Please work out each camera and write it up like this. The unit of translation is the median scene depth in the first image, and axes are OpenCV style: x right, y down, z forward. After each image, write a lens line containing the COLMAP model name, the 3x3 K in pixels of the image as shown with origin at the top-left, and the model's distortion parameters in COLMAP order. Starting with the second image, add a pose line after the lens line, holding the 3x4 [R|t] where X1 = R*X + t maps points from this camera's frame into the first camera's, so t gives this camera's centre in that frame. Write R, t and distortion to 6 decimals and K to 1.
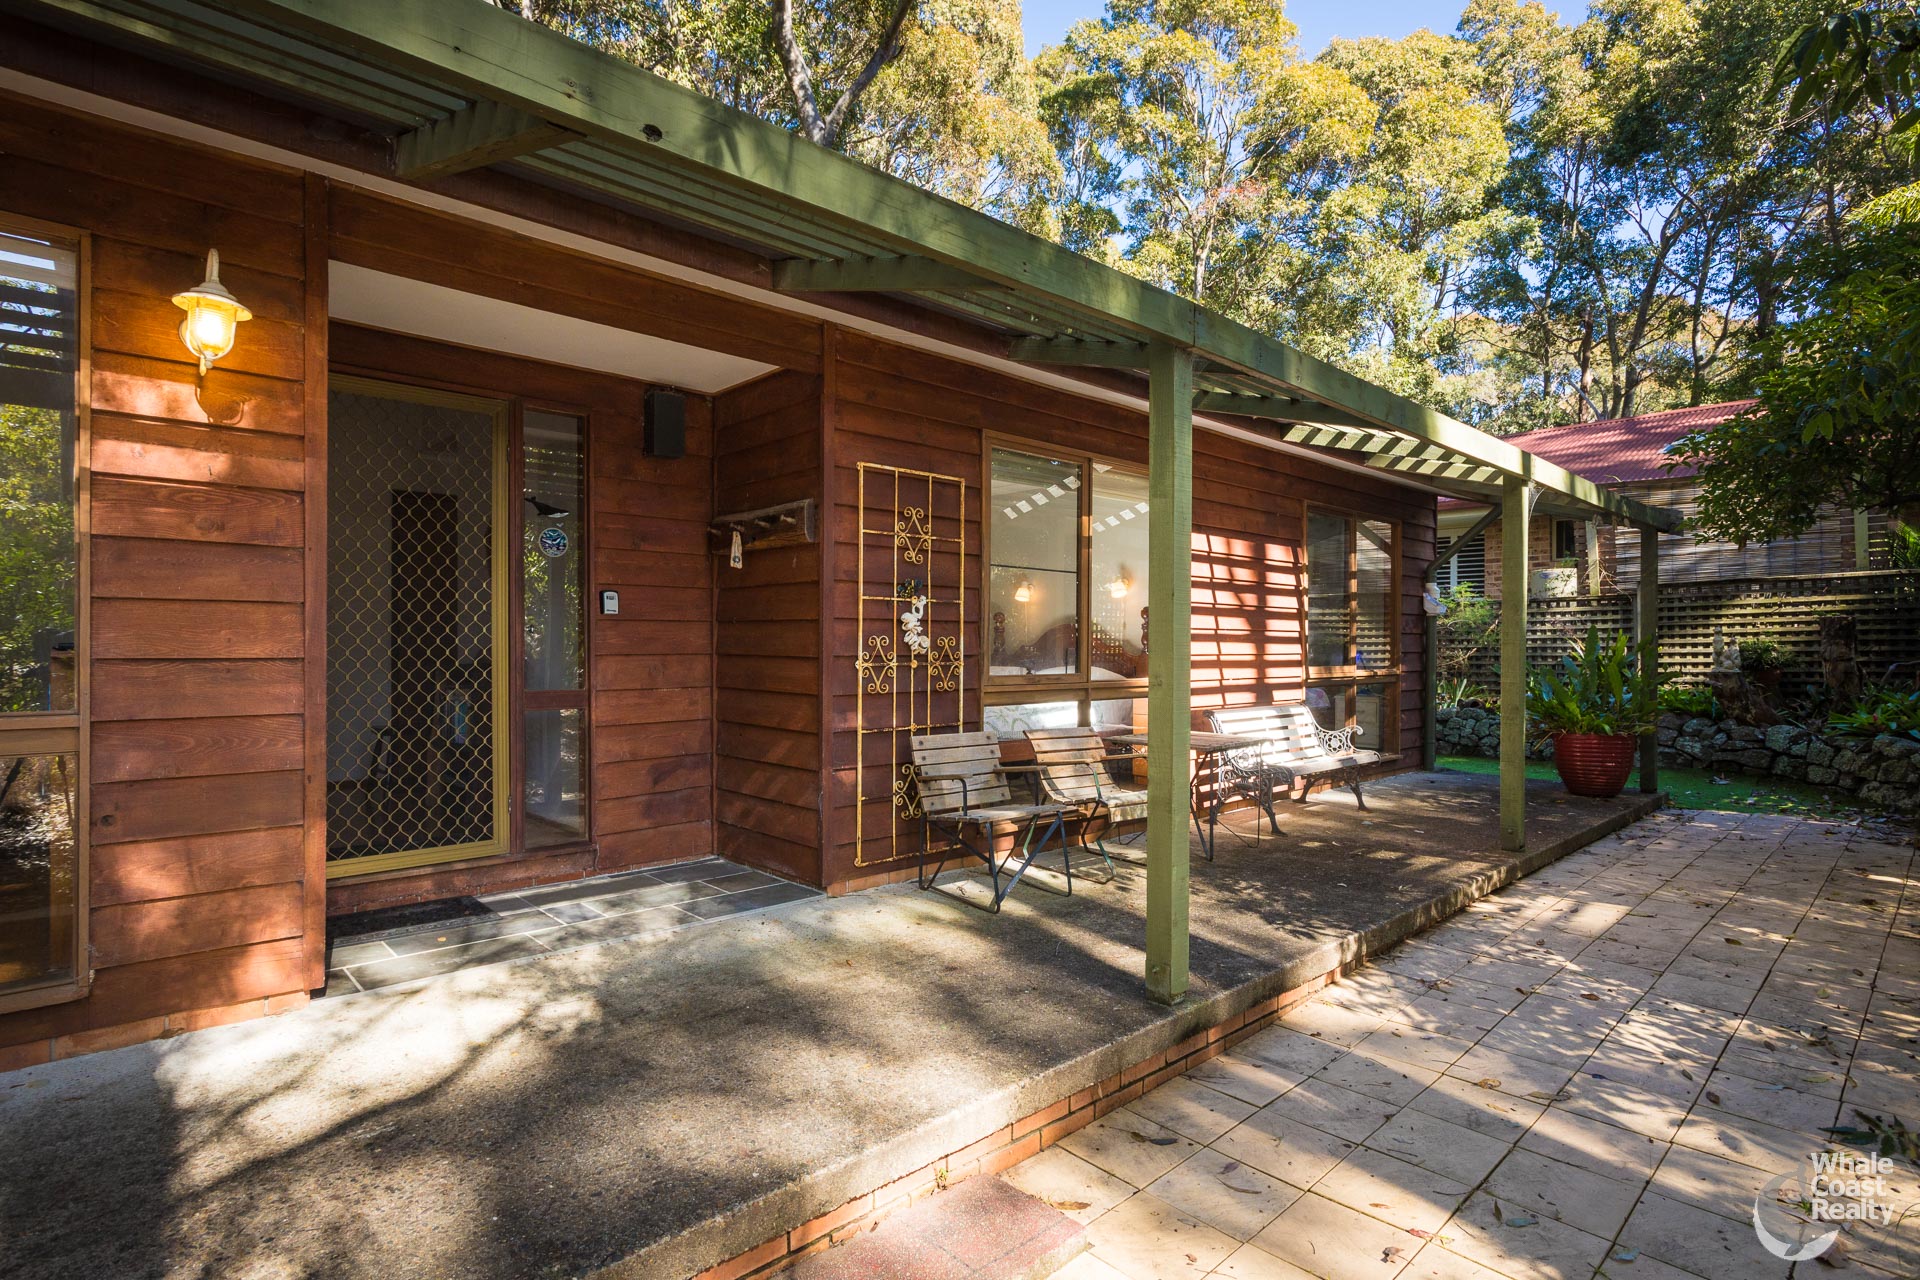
lens RADIAL K [[938.5, 0, 968.6], [0, 938.5, 650.9], [0, 0, 1]] dist [-0.005987, 0.003123]
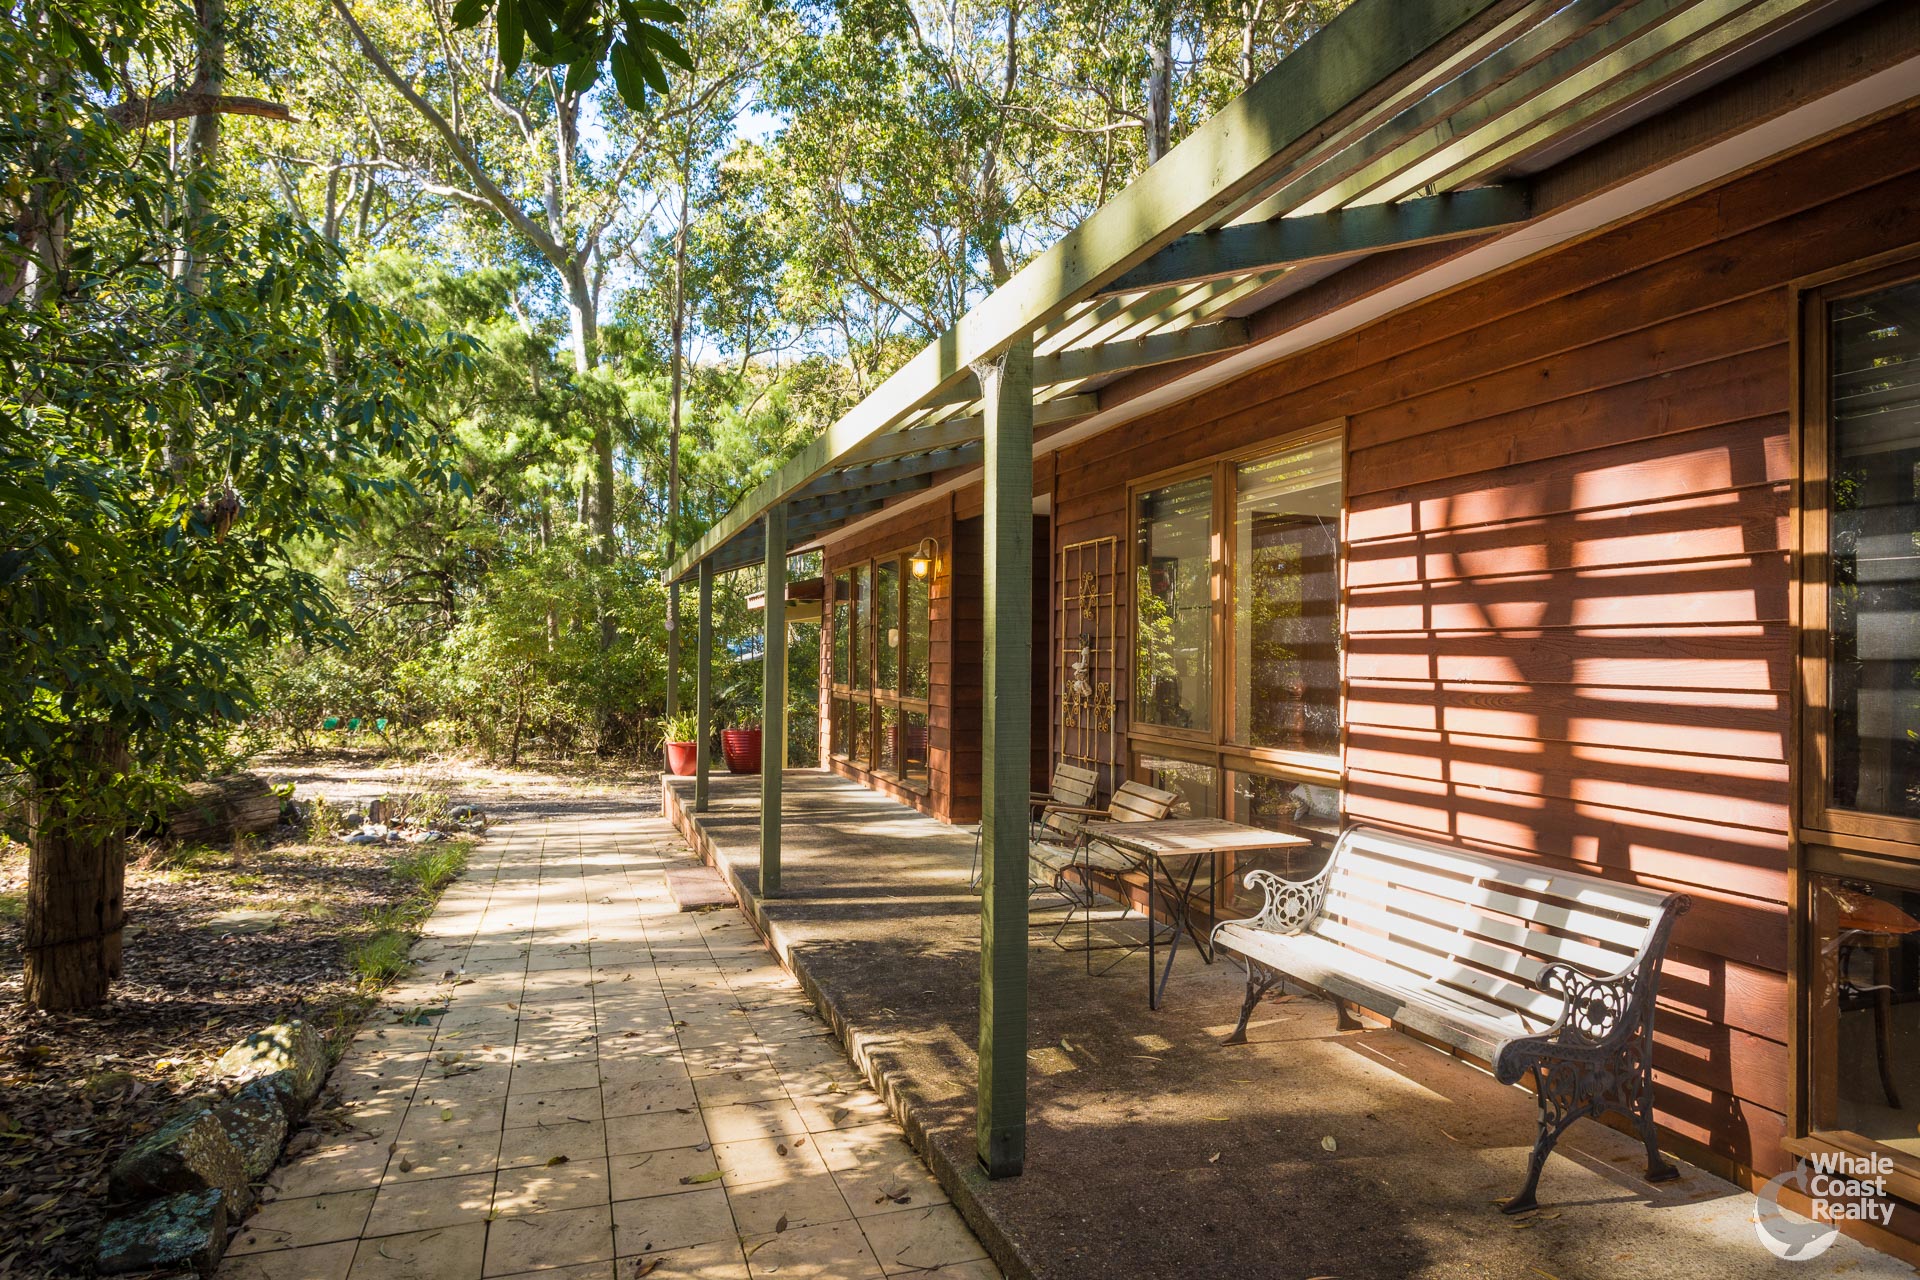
lens RADIAL K [[1084.3, 0, 963.8], [0, 1084.3, 644.3], [0, 0, 1]] dist [0.004175, -0.003828]
pose [[-0.385381, -0.018083, -0.922580, 0.546541], [-0.016803, 0.999780, -0.012578, -0.018716], [0.922605, 0.010655, -0.385600, 0.599276]]
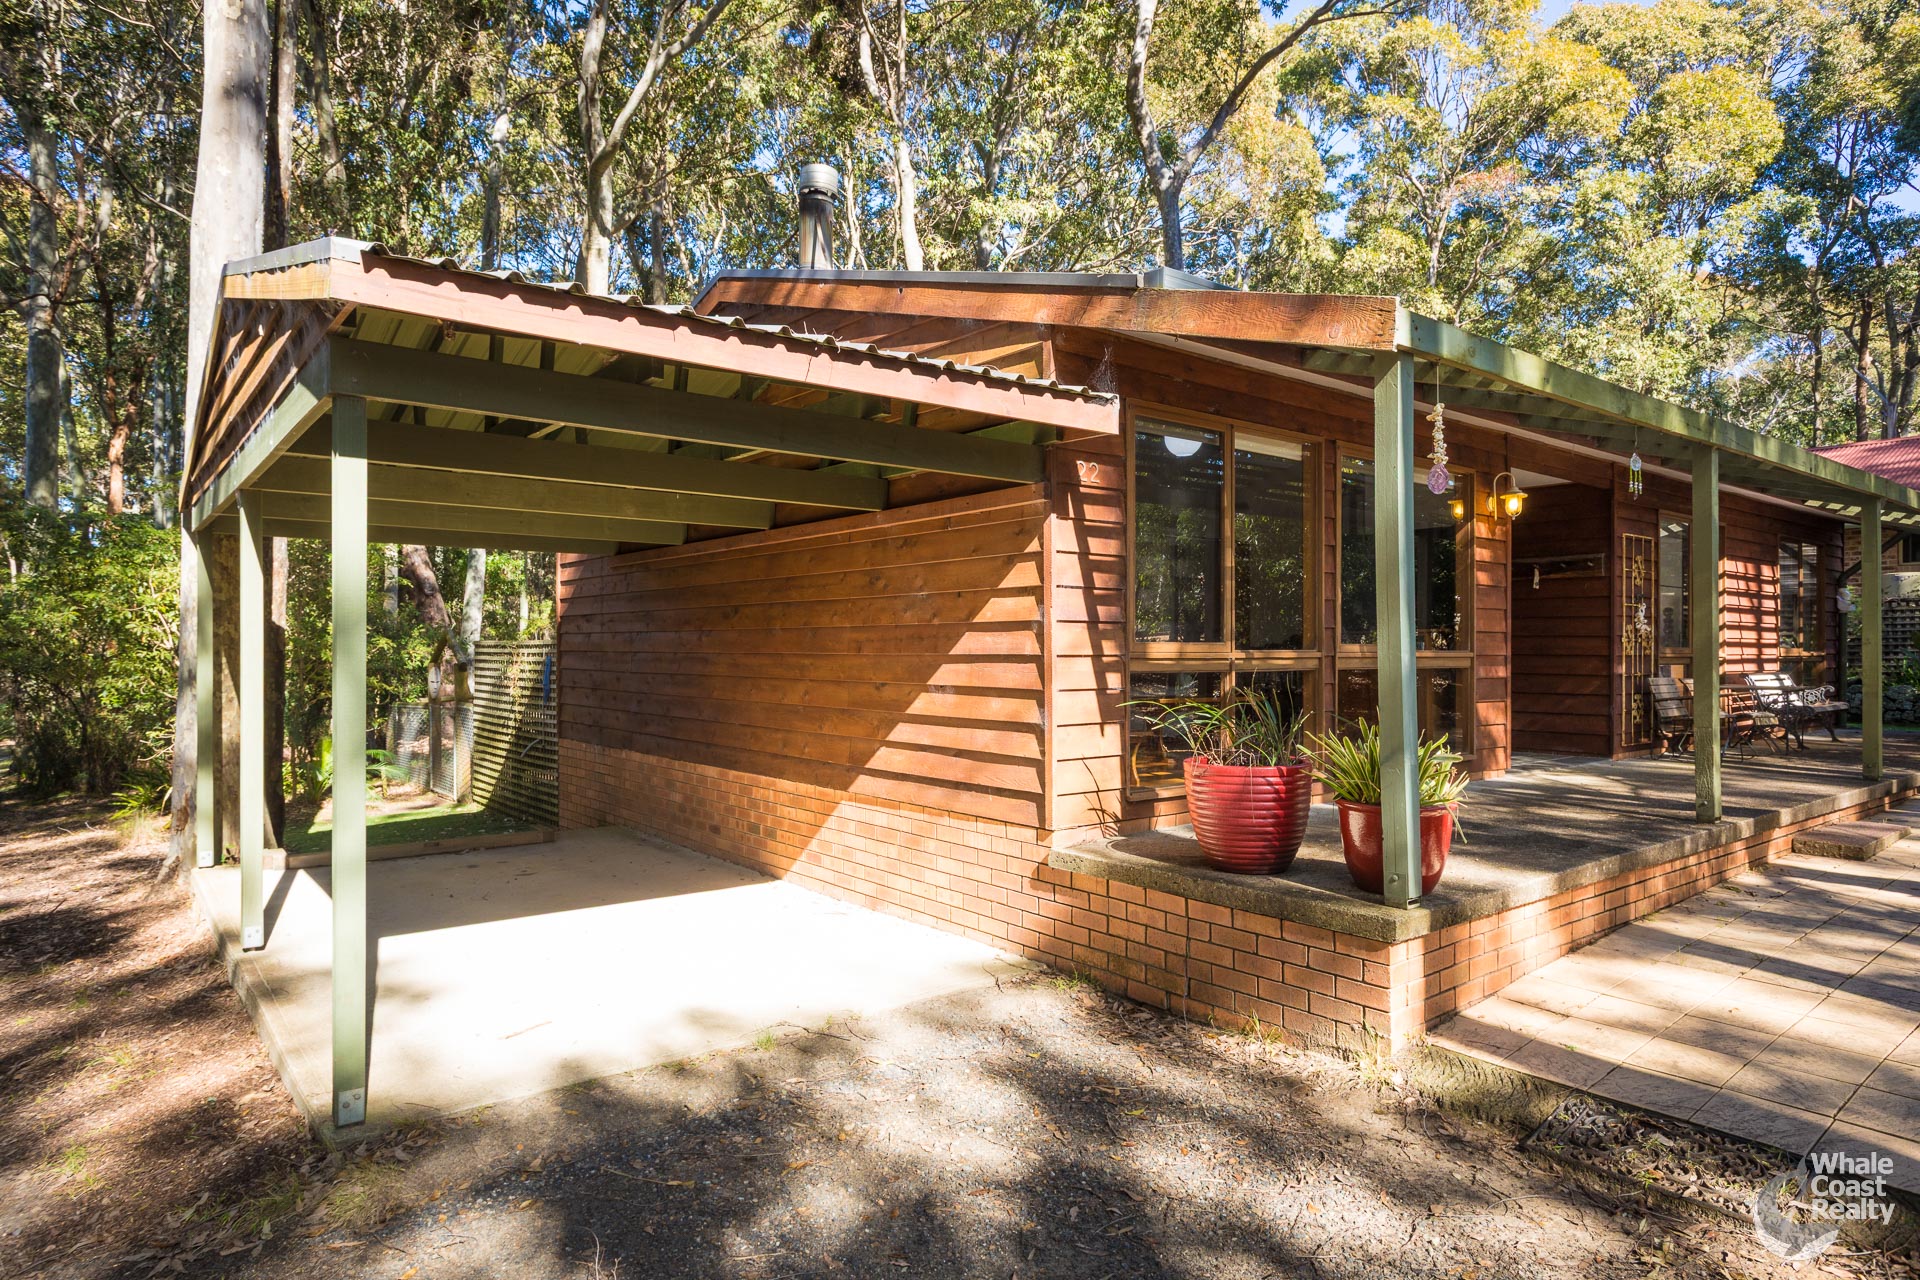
lens RADIAL K [[1084.3, 0, 956.3], [0, 1084.3, 638.6], [0, 0, 1]] dist [0.004175, -0.003828]
pose [[0.996511, 0.002604, -0.083423, -0.525901], [-0.003480, 0.999940, -0.010358, 0.016381], [0.083391, 0.010612, 0.996460, -0.535113]]
